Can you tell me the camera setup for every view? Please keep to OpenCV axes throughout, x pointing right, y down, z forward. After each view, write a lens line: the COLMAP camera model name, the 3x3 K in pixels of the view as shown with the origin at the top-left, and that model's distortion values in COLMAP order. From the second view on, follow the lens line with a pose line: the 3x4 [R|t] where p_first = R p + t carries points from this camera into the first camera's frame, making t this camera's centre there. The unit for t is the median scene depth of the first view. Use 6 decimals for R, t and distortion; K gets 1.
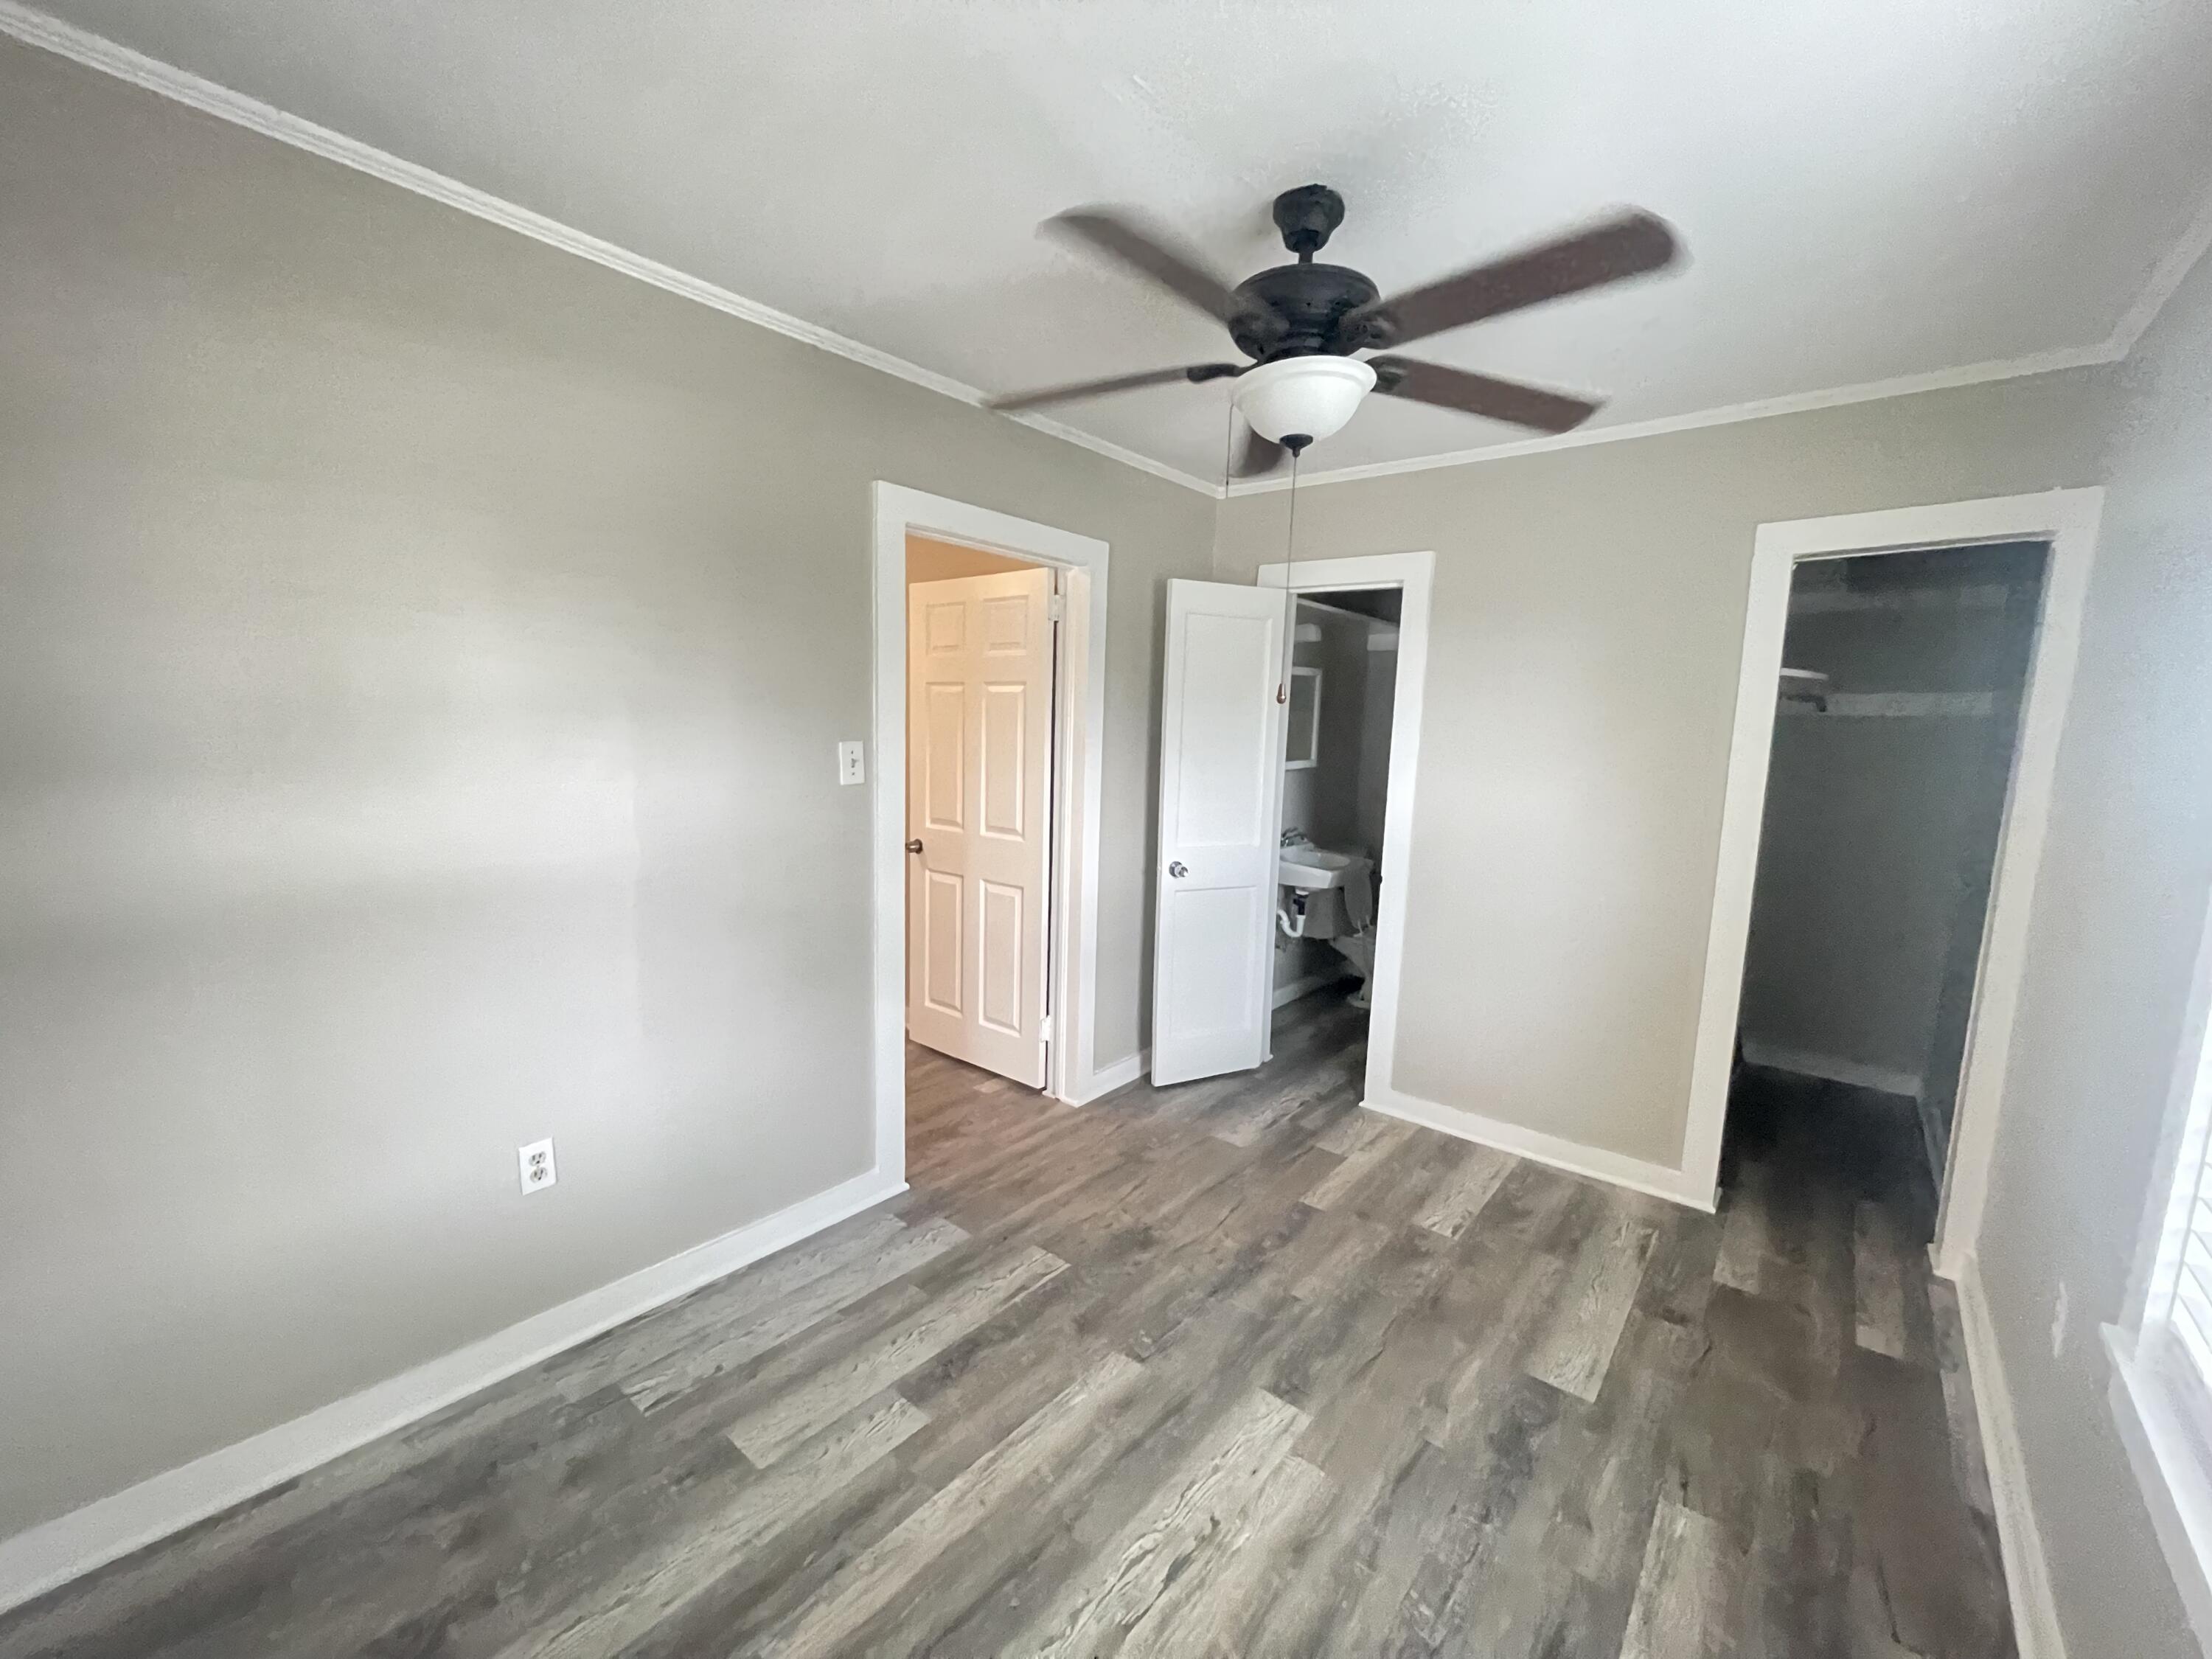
lens RADIAL K [[895.9, 0, 1105.7], [0, 895.9, 841.1], [0, 0, 1]] dist [0.002156, 0.000399]
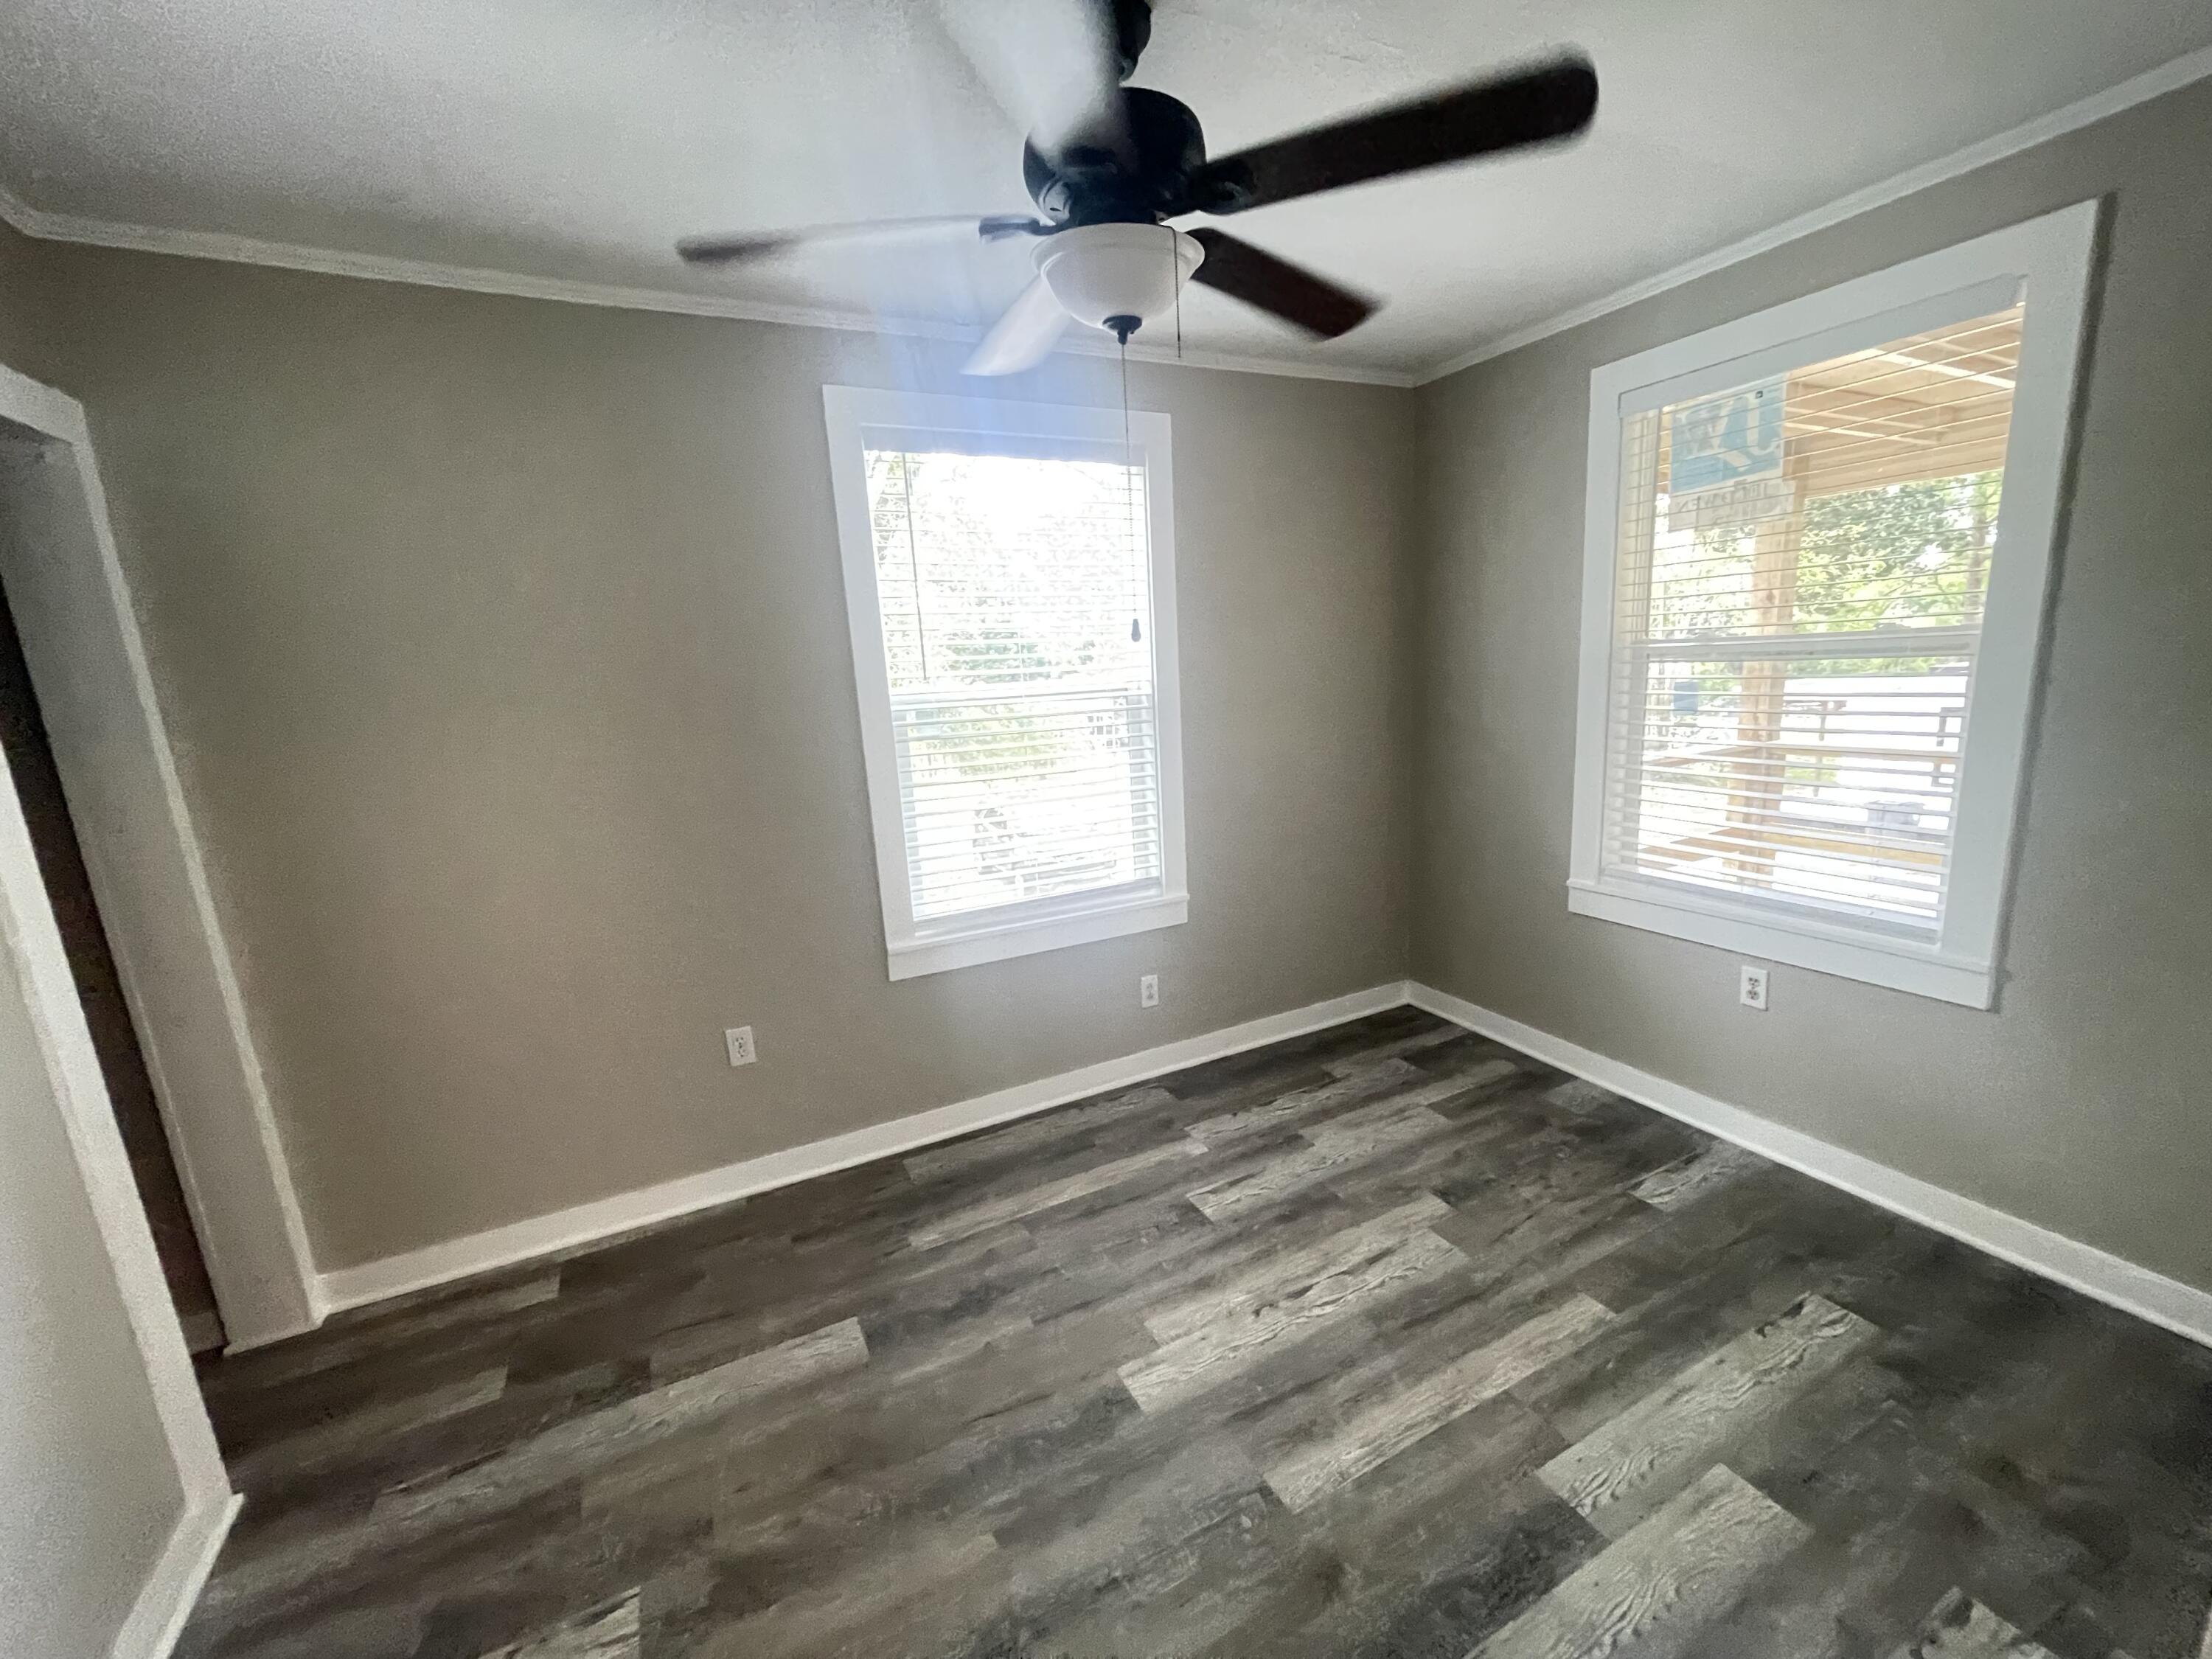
lens RADIAL K [[895.9, 0, 1105.7], [0, 895.9, 841.1], [0, 0, 1]] dist [0.002156, 0.000399]
pose [[-0.917277, -0.062094, 0.393379, -0.120922], [0.078843, 0.939906, 0.332206, -0.254099], [-0.390367, 0.335740, -0.857259, 1.748078]]
